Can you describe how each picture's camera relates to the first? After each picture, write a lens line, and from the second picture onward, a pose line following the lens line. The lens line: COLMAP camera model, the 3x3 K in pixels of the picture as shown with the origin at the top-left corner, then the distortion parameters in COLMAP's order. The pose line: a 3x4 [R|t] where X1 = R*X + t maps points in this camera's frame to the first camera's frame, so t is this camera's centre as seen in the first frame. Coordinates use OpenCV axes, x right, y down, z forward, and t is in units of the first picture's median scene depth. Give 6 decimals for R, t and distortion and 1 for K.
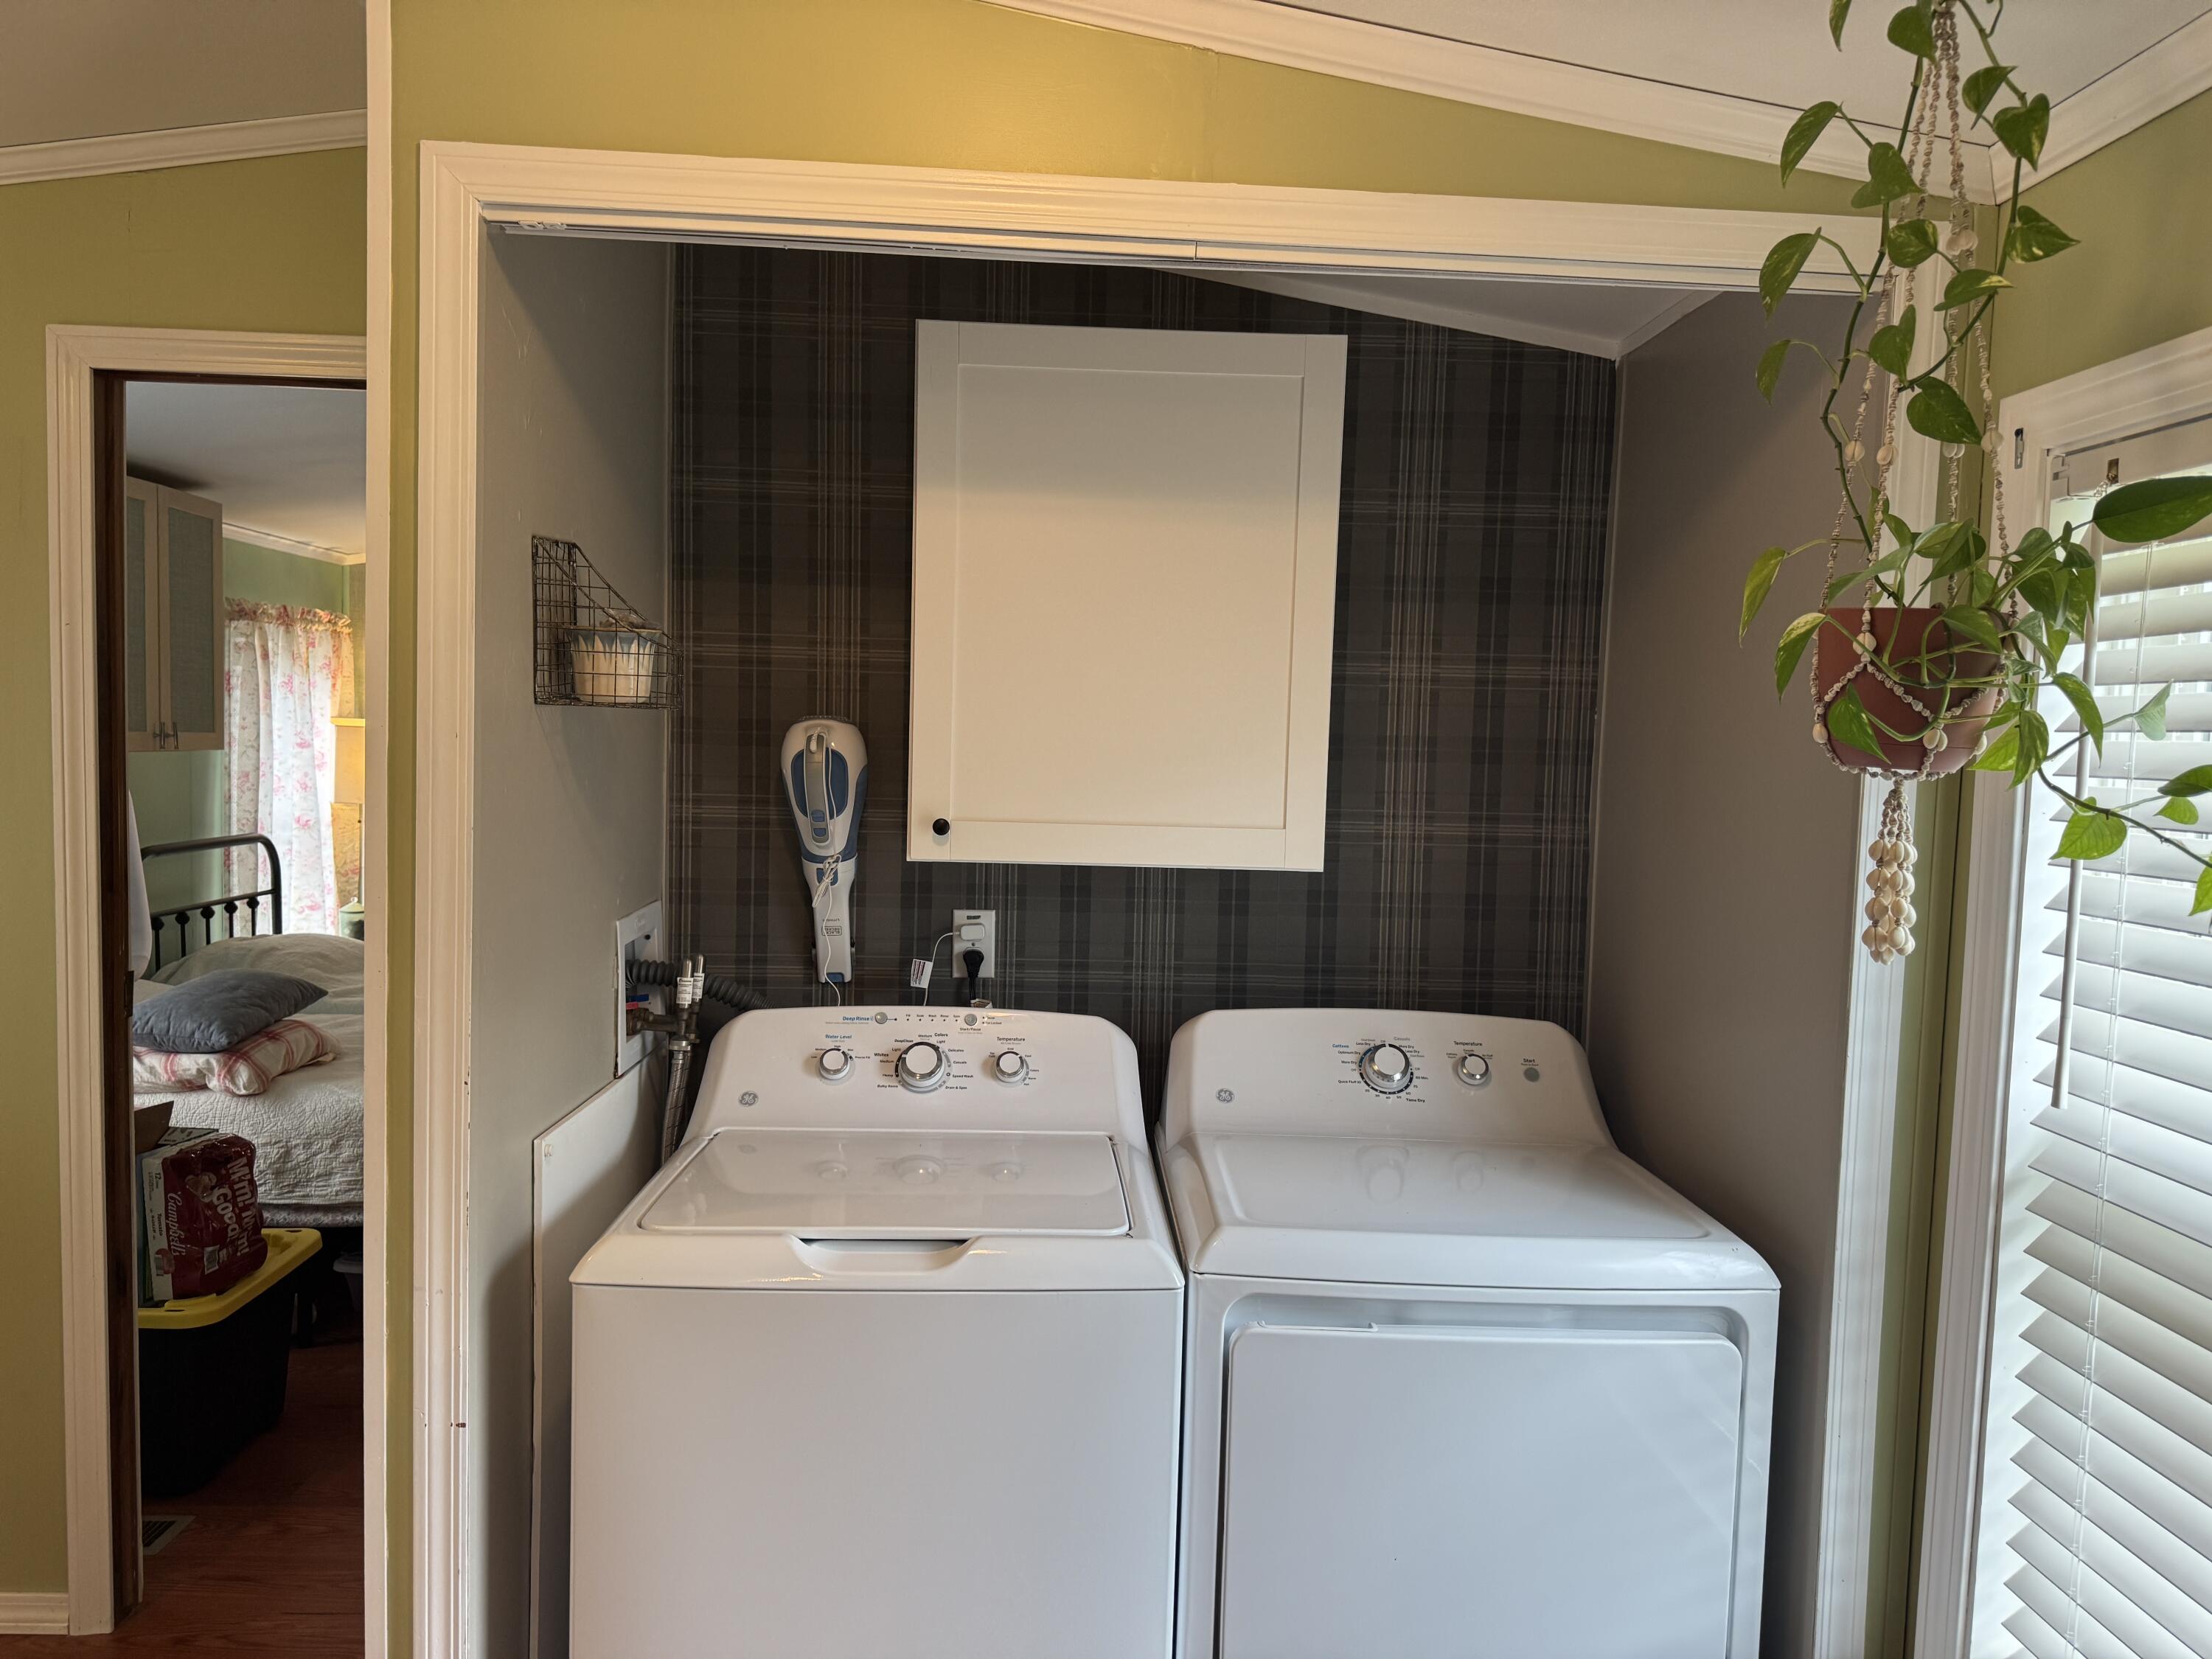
lens RADIAL K [[1530.9, 0, 1106.0], [0, 1530.9, 829.5], [0, 0, 1]] dist [0.004906, -0.002076]
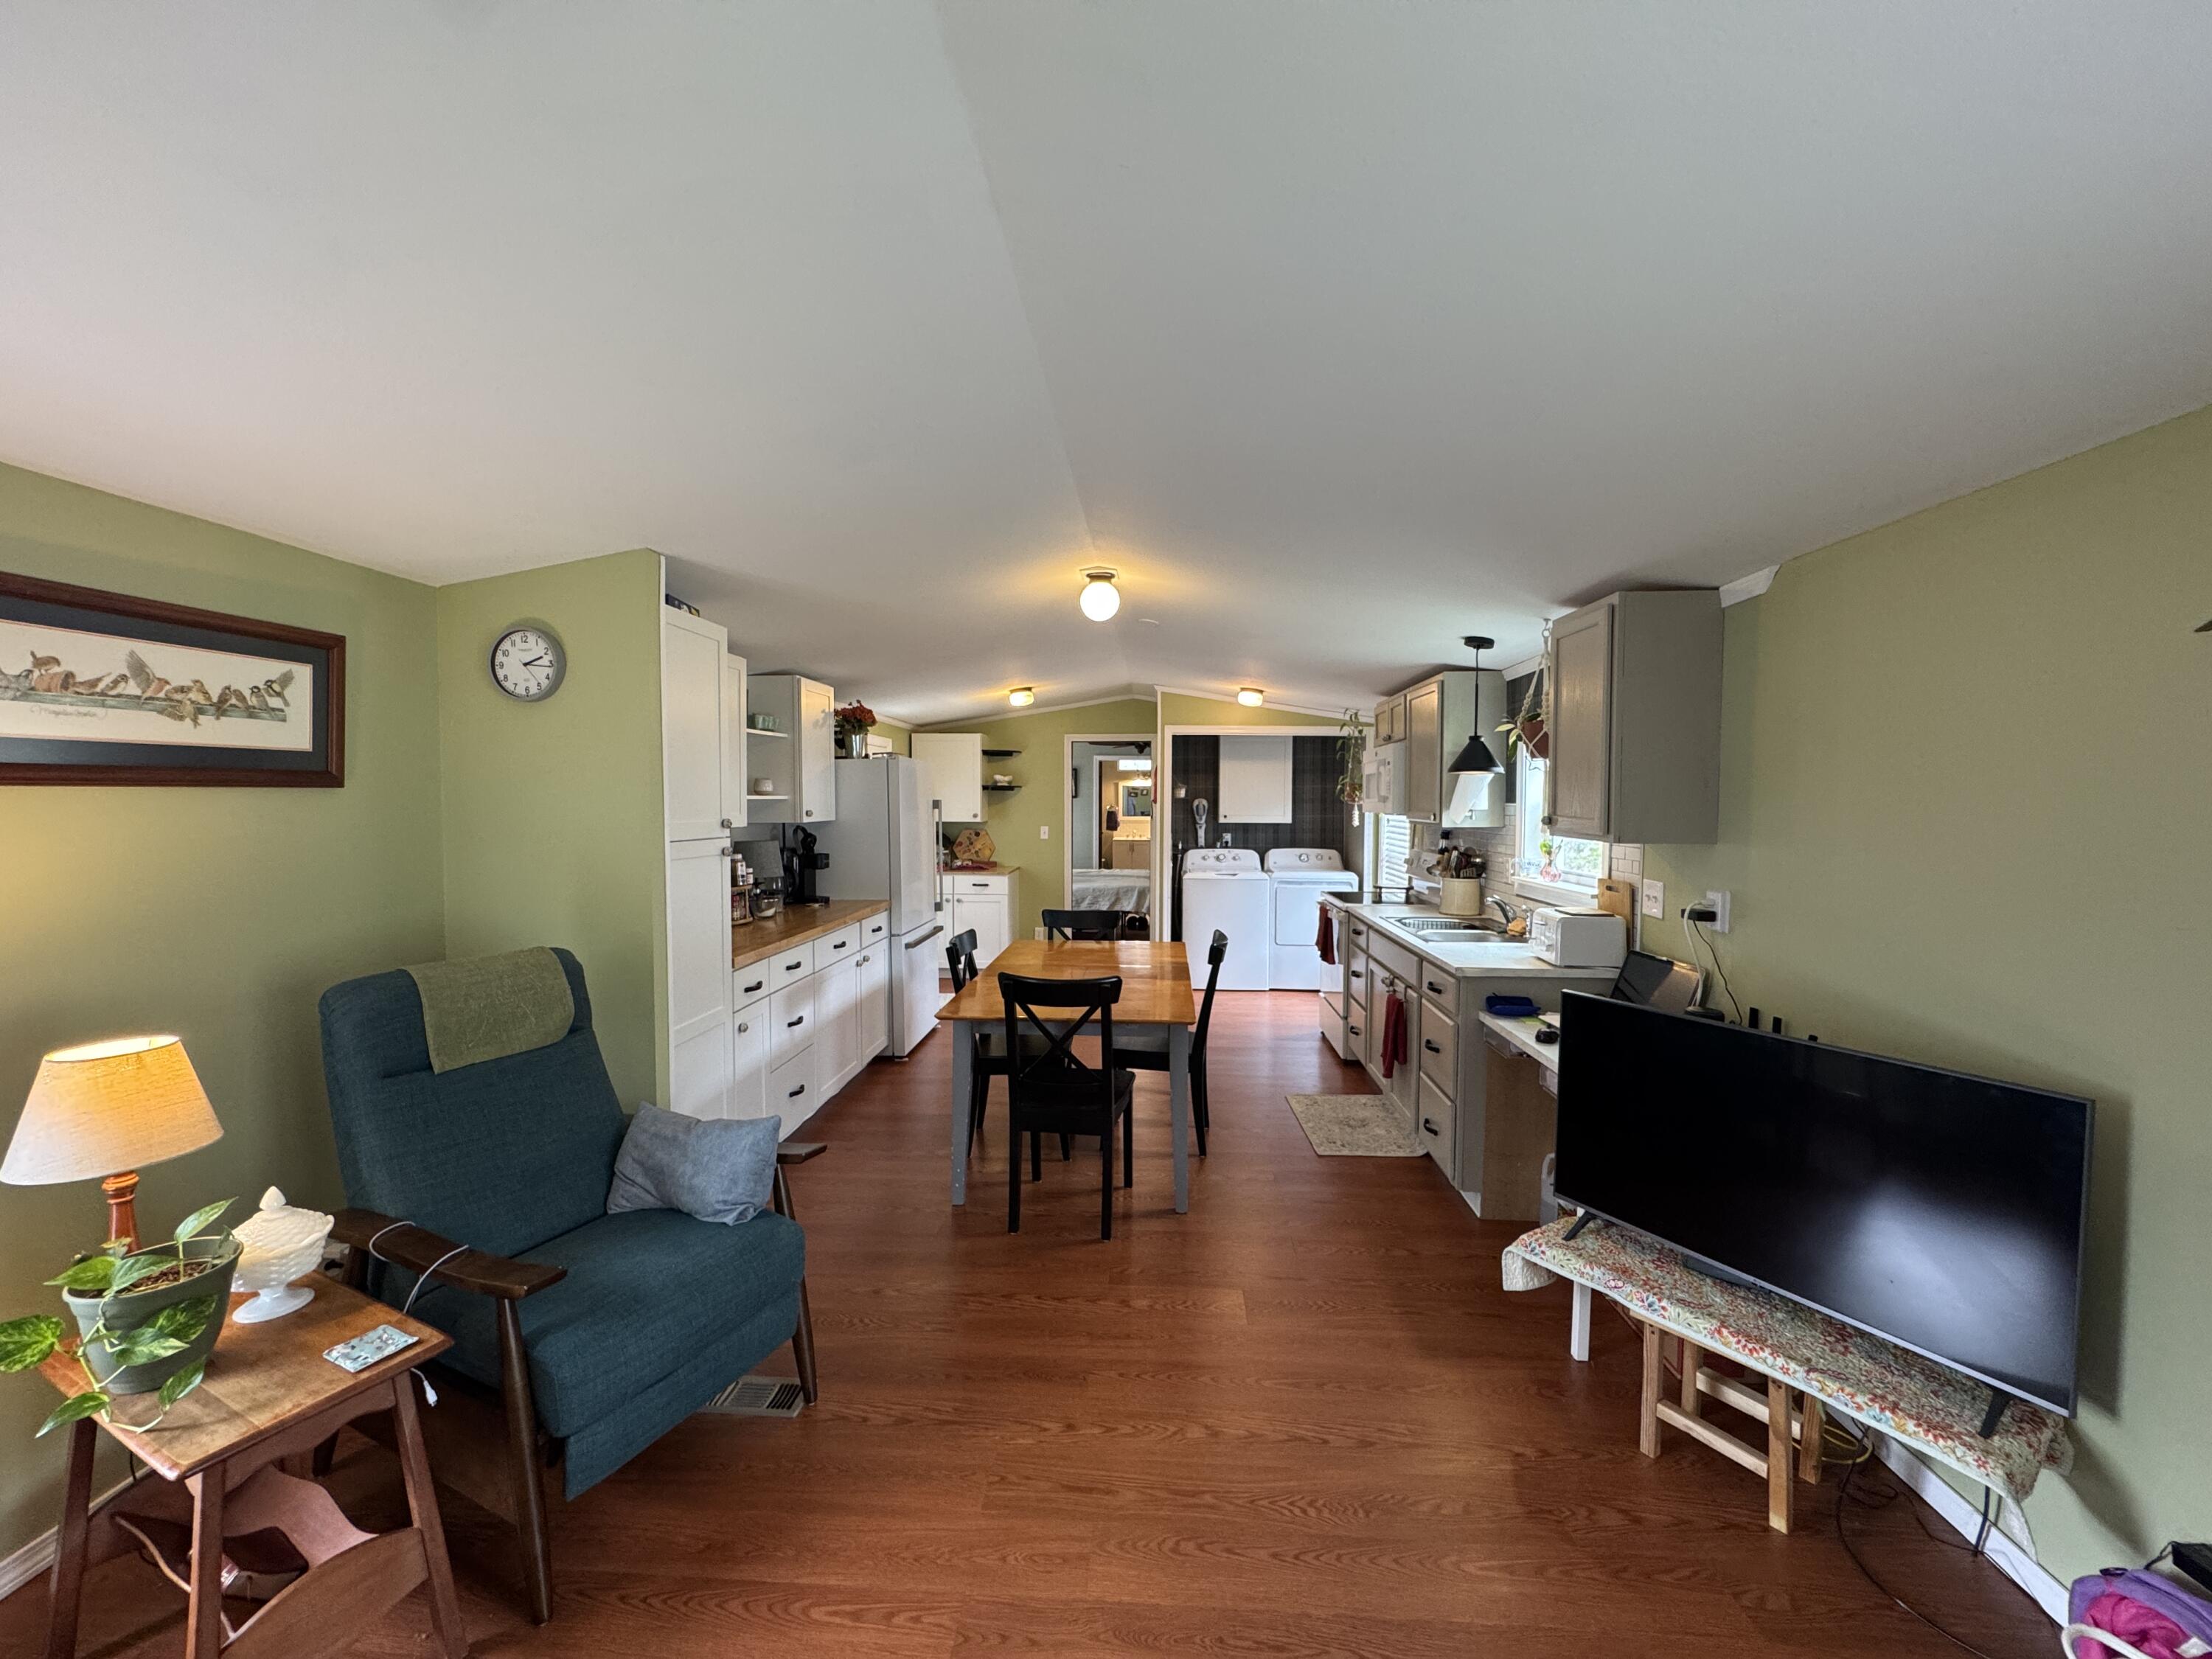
lens RADIAL K [[891.5, 0, 1100.5], [0, 891.5, 824.0], [0, 0, 1]] dist [-0.002771, 0.000254]
pose [[0.993097, -0.023931, -0.114828, -0.182214], [0.020317, 0.999264, -0.032546, 0.123471], [0.115522, 0.029988, 0.992852, -2.358966]]
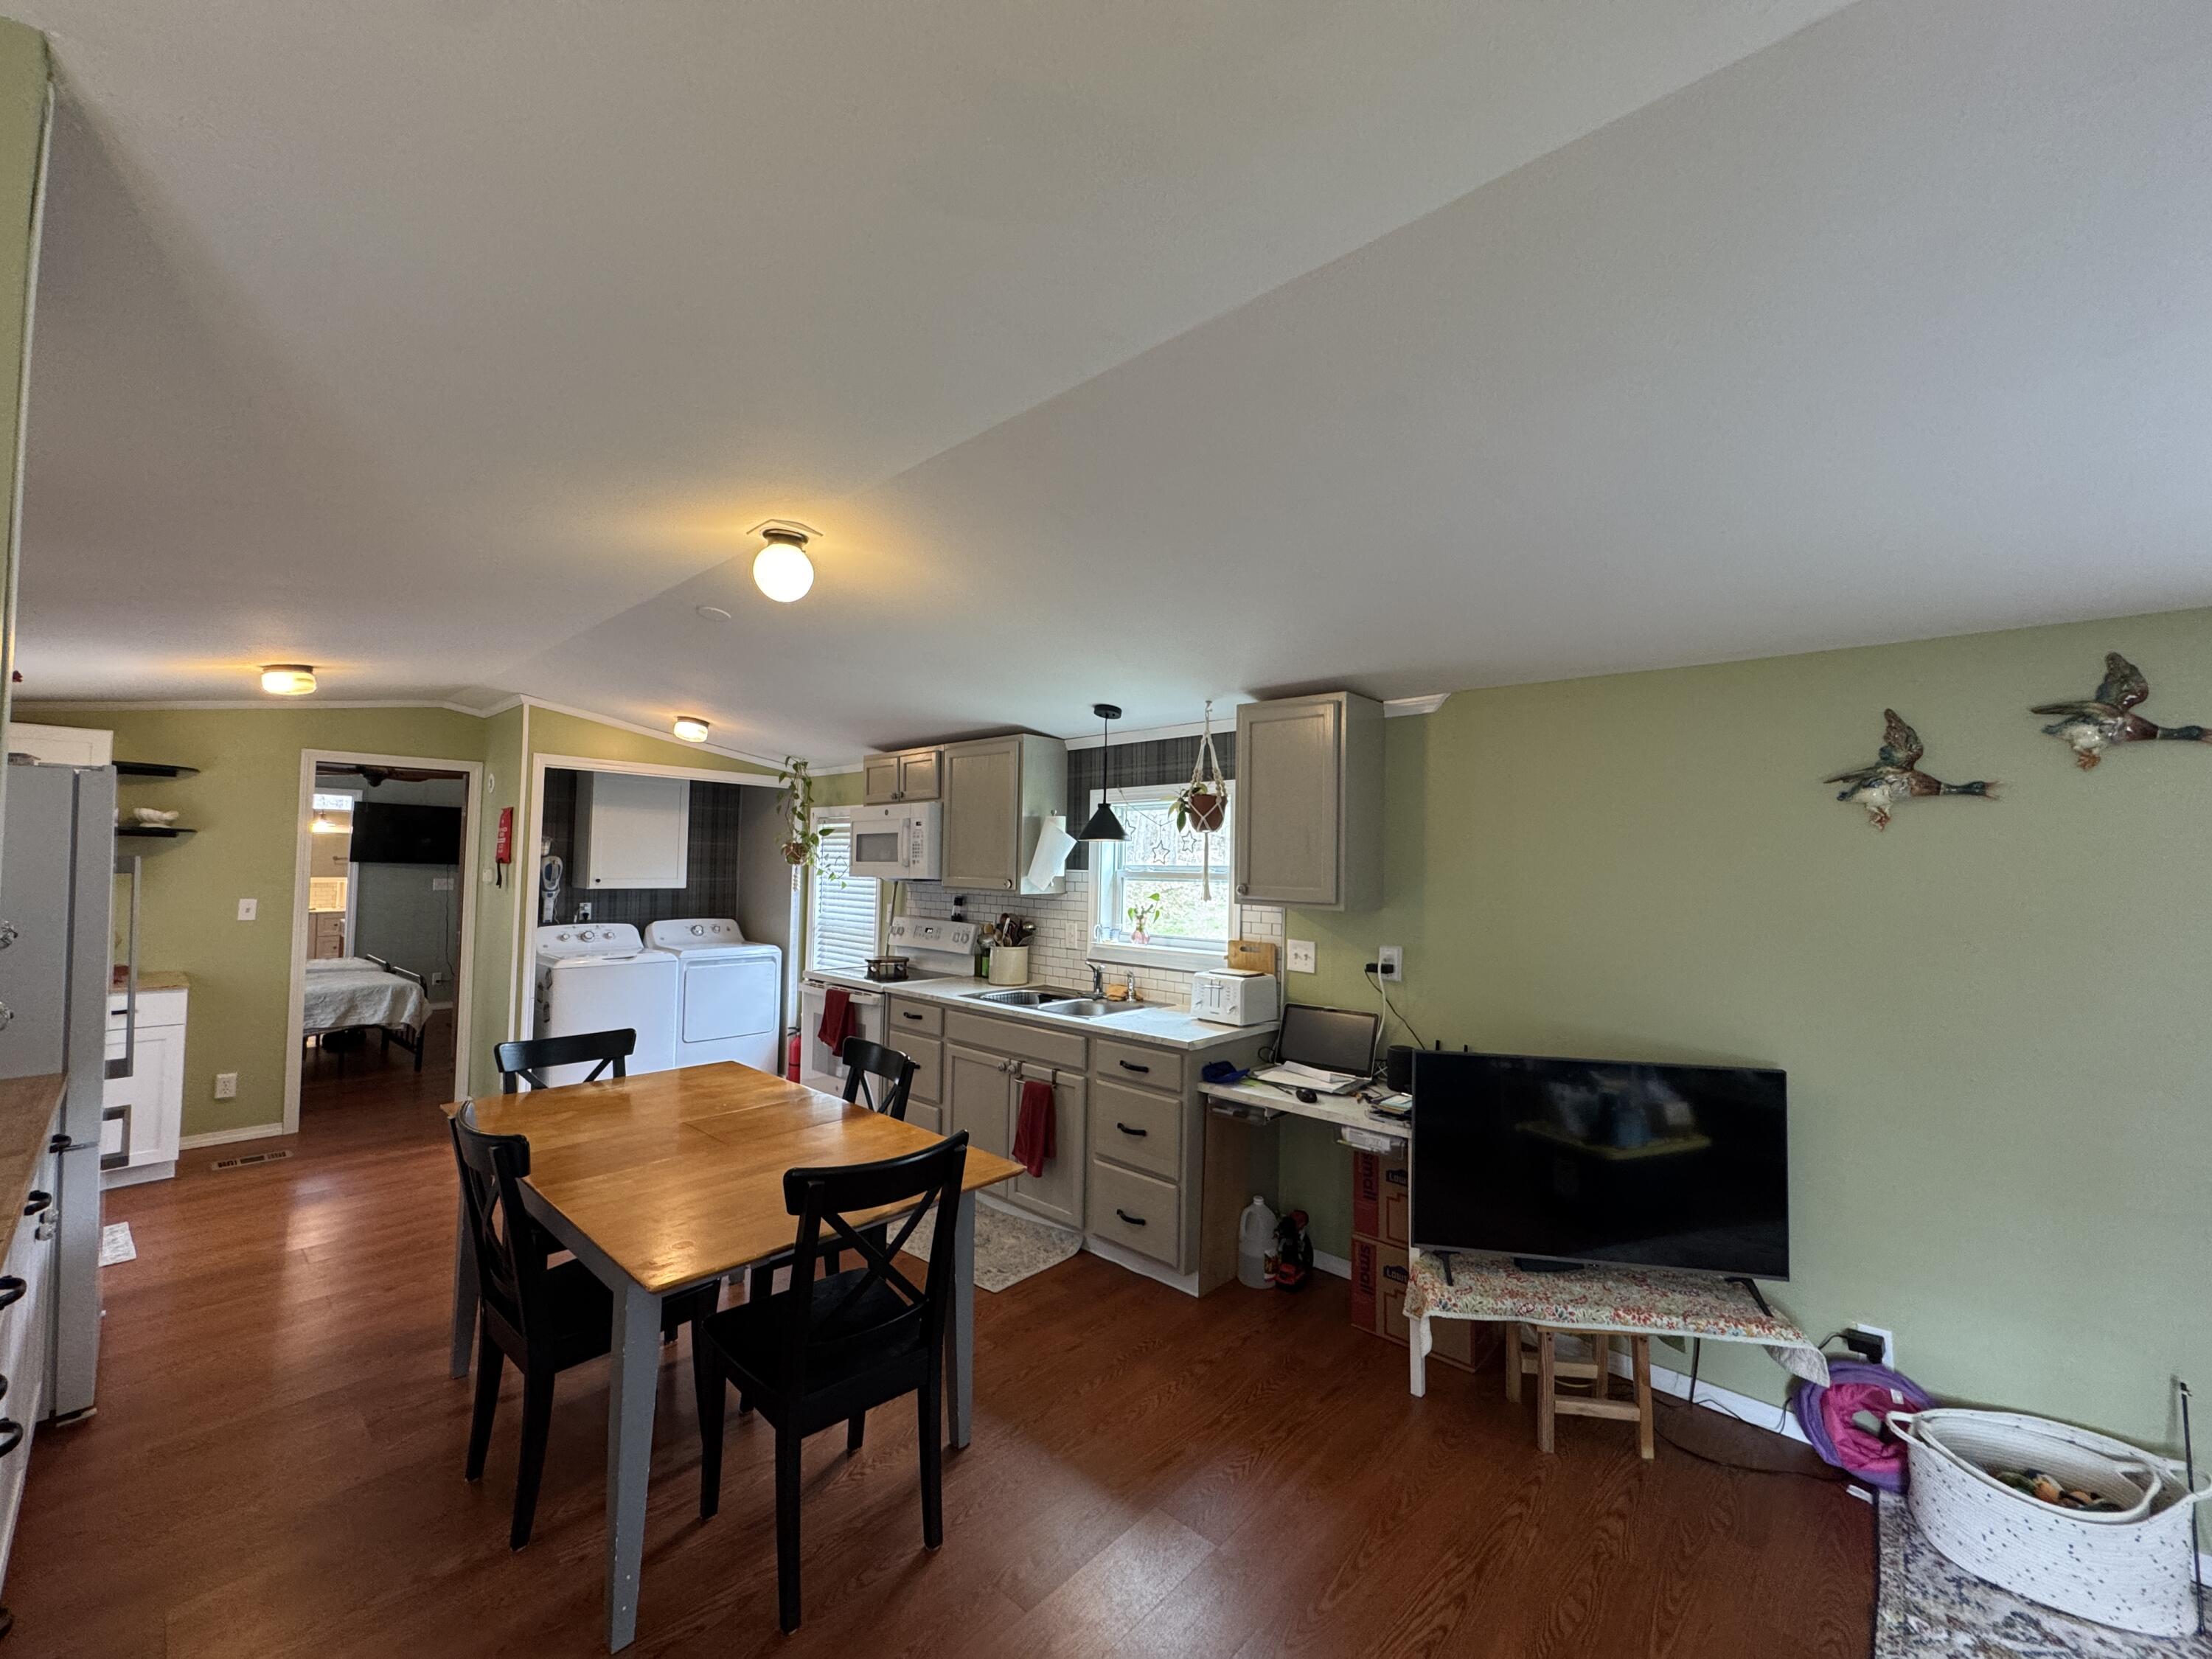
lens RADIAL K [[891.5, 0, 1100.5], [0, 891.5, 824.0], [0, 0, 1]] dist [-0.002771, 0.000254]
pose [[0.705755, 0.013878, 0.708320, -0.868274], [0.044682, 0.996946, -0.064053, 0.062063], [-0.707046, 0.076855, 0.702979, -1.781758]]
